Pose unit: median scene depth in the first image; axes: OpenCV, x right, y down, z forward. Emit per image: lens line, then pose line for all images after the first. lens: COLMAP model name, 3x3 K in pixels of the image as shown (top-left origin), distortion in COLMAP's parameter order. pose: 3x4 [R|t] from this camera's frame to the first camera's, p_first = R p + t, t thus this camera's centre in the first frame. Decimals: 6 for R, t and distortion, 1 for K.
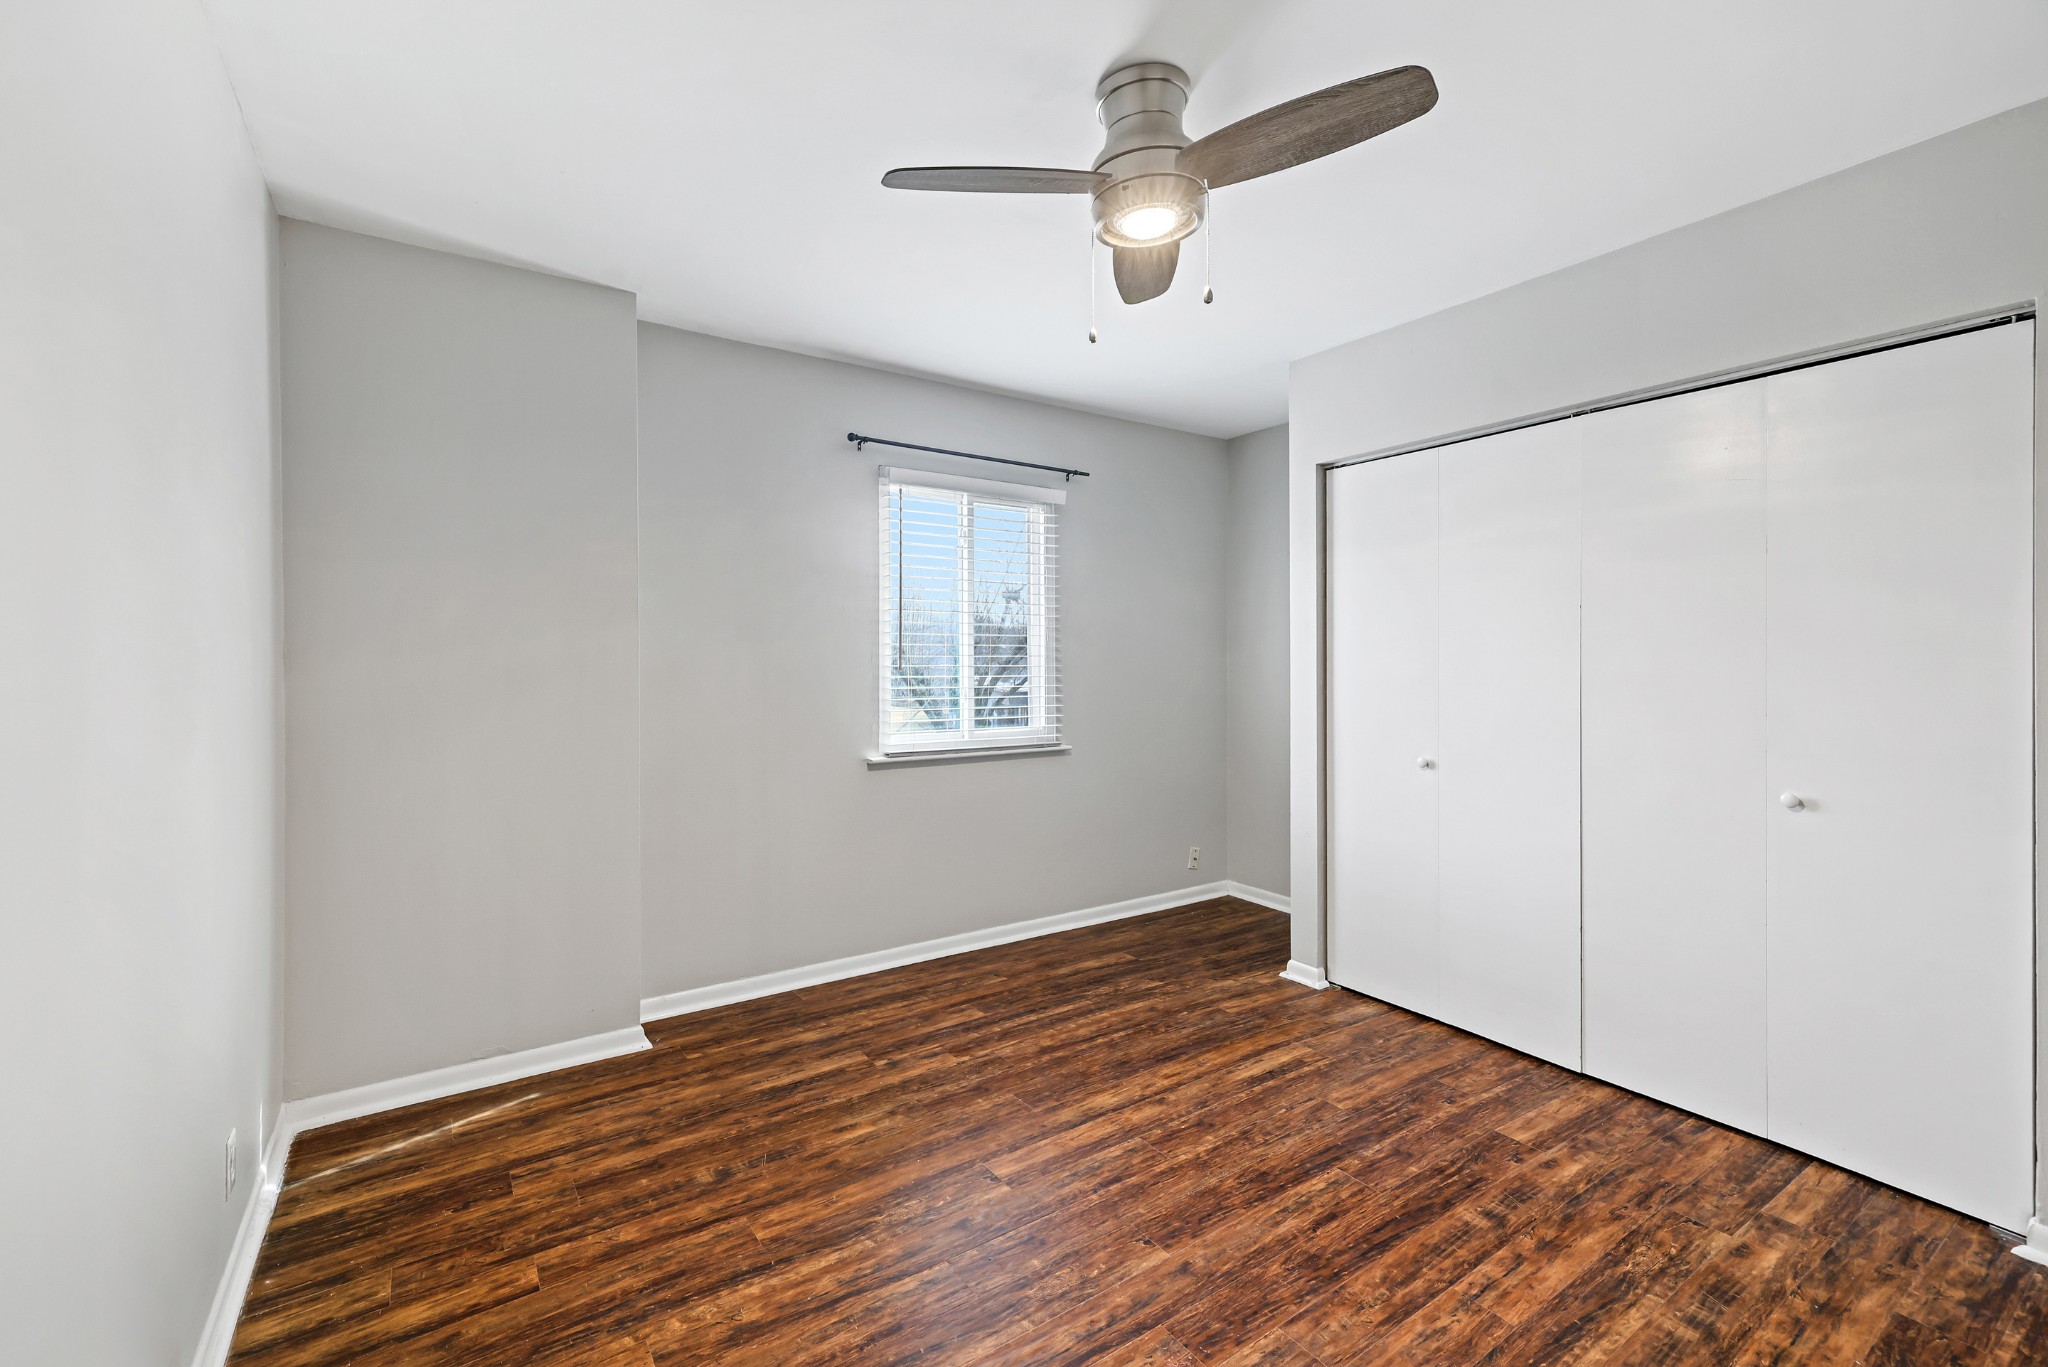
lens RADIAL K [[872.3, 0, 1011.7], [0, 872.3, 663.0], [0, 0, 1]] dist [-0.000276, 0.000325]
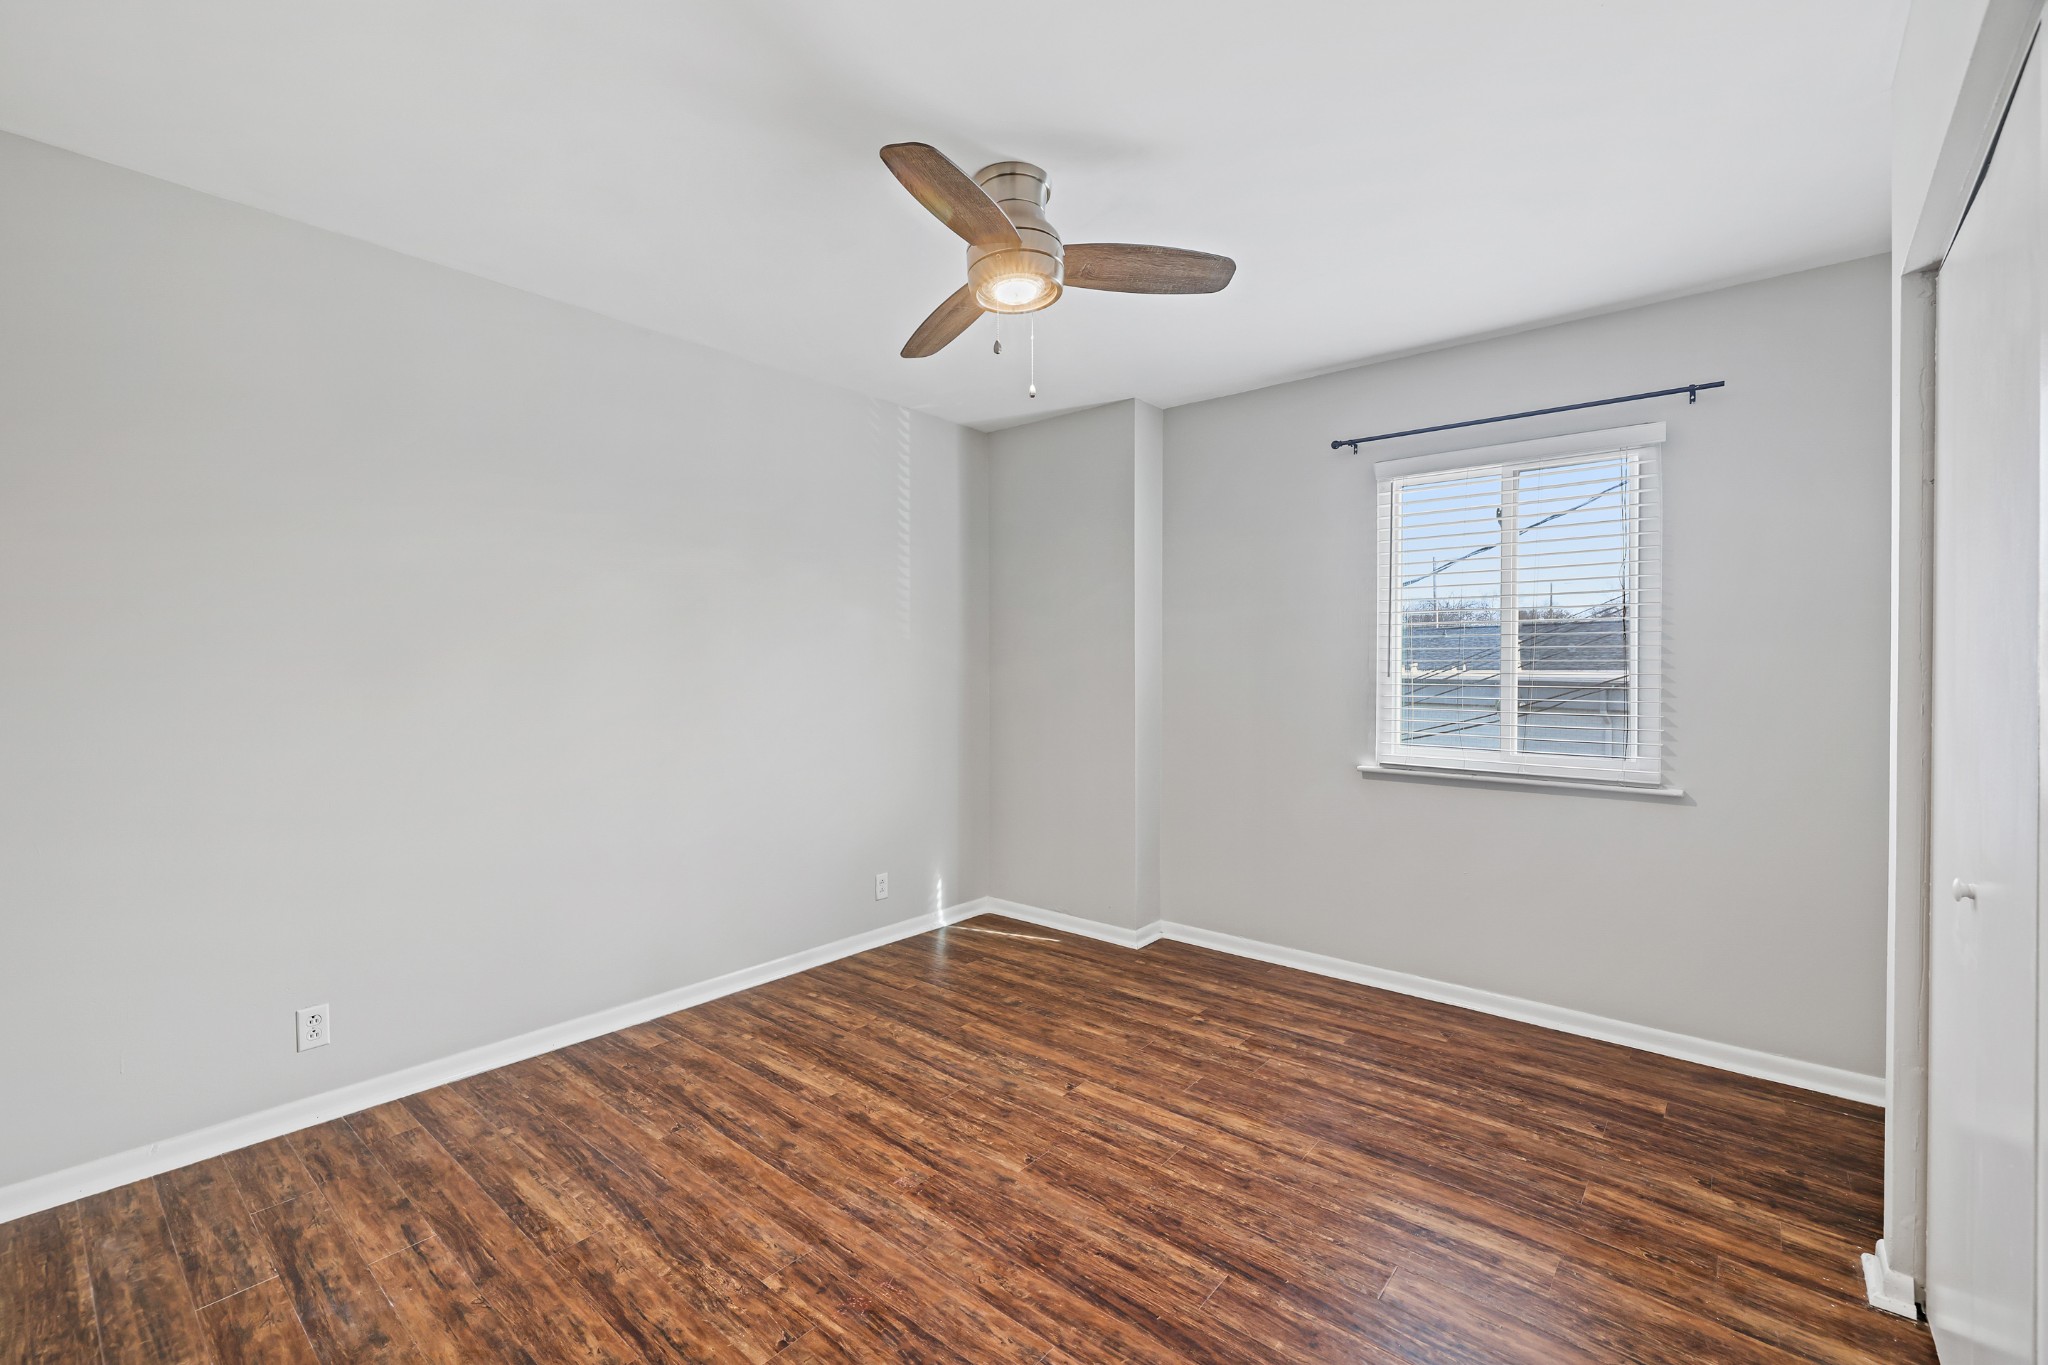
lens RADIAL K [[872.3, 0, 996.7], [0, 872.3, 682.9], [0, 0, 1]] dist [-0.000276, 0.000325]
pose [[0.258634, 0.020090, -0.965766, 0.952621], [-0.005801, 0.999798, 0.019245, -0.000719], [0.965958, 0.000625, 0.258699, 0.491640]]
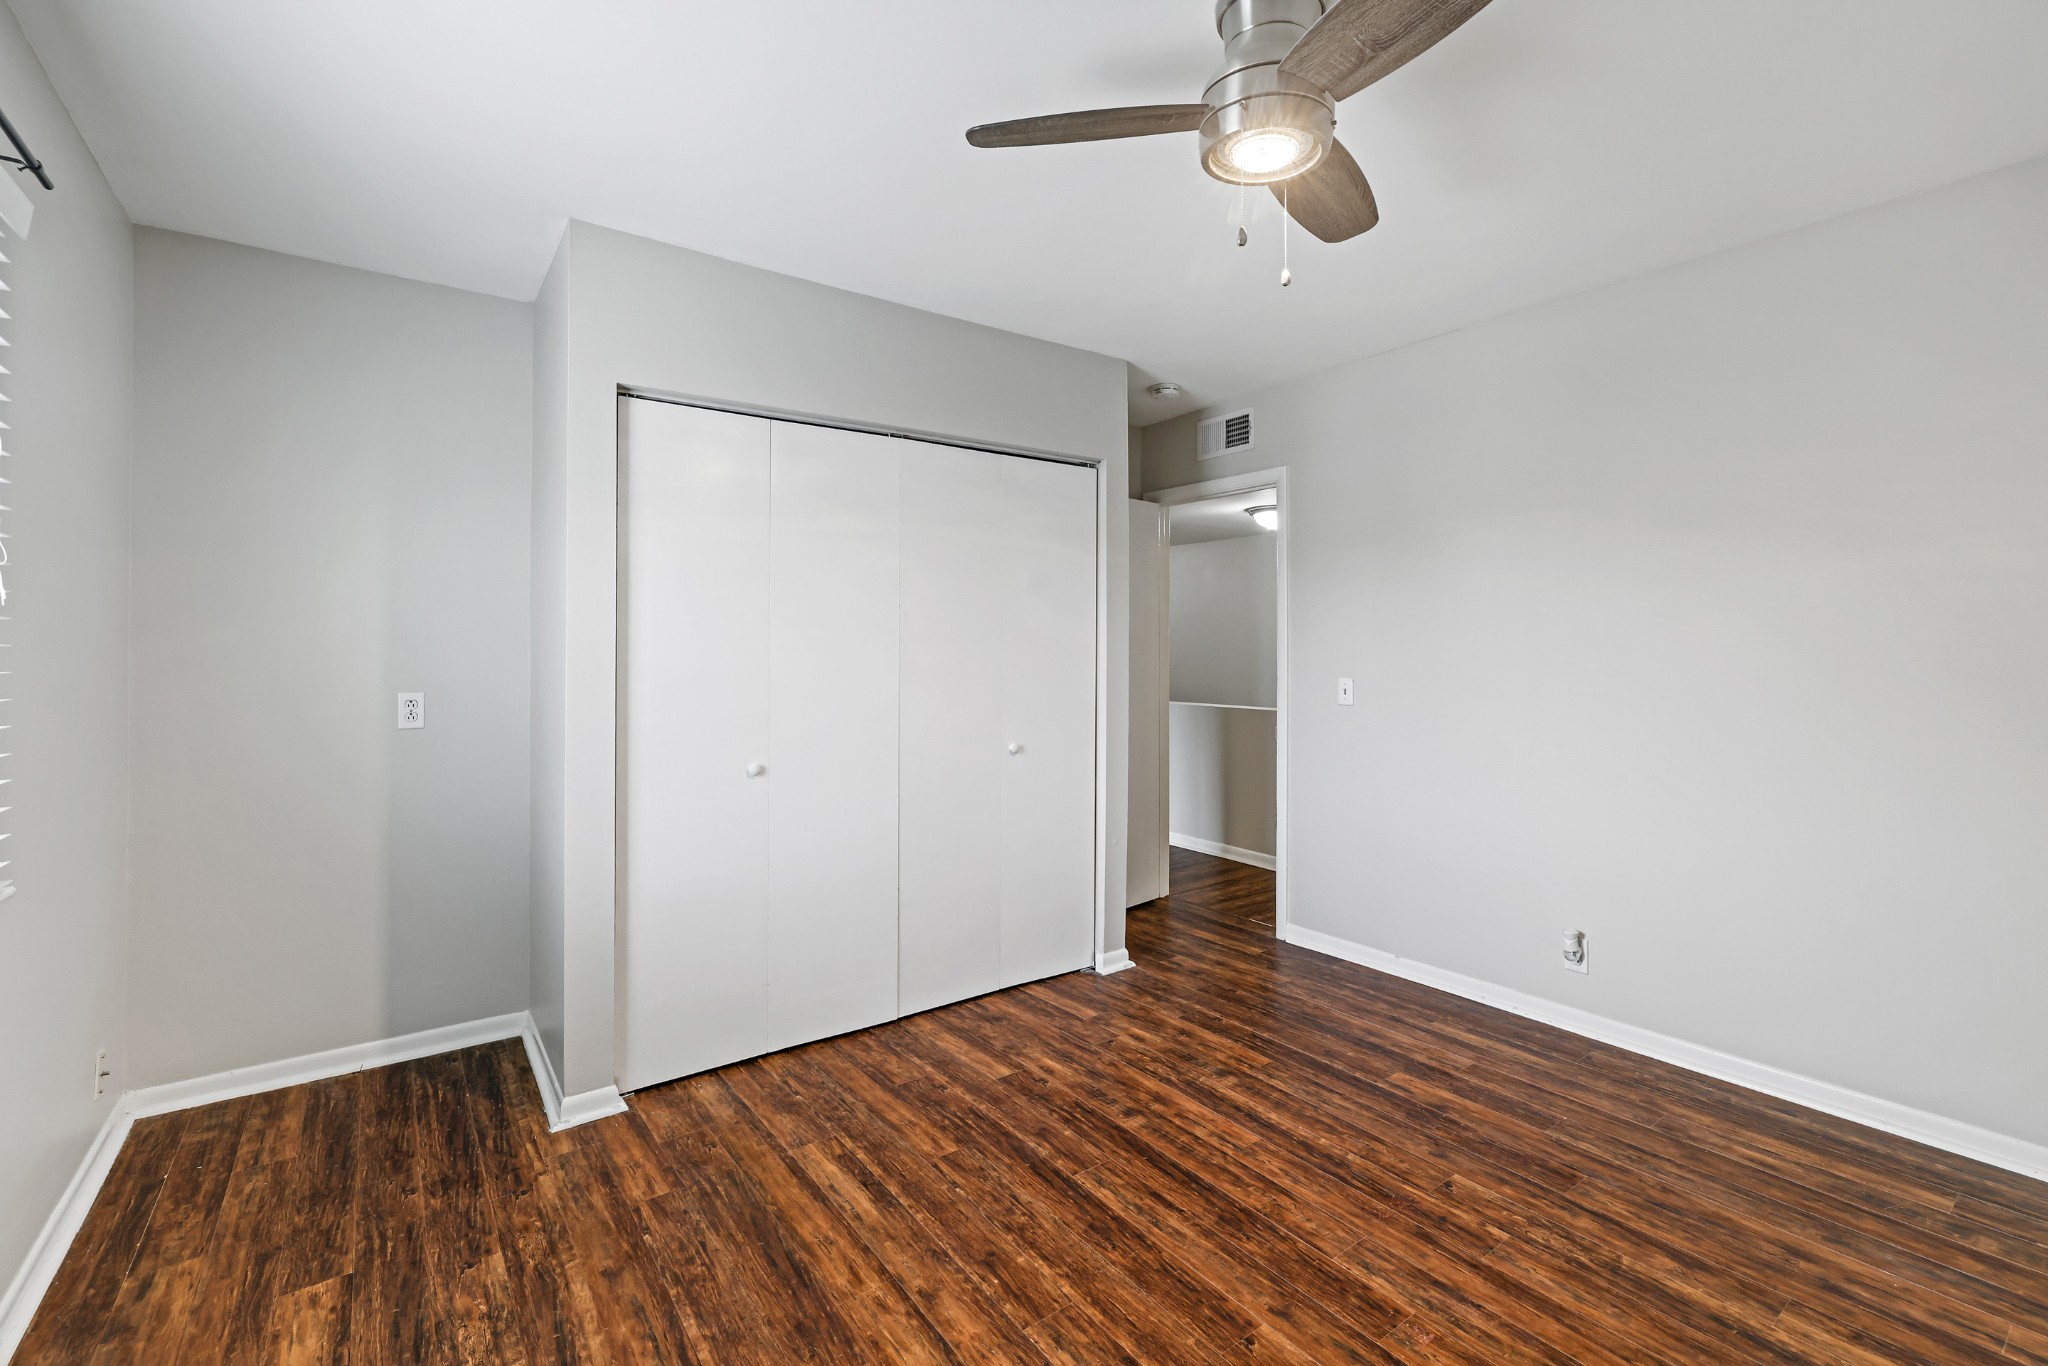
lens RADIAL K [[872.3, 0, 1011.3], [0, 872.3, 639.2], [0, 0, 1]] dist [-0.000276, 0.000325]
pose [[-0.035053, 0.013958, 0.999288, -0.521356], [0.006037, 0.999887, -0.013754, -0.005892], [-0.999367, 0.005551, -0.035133, 0.946193]]
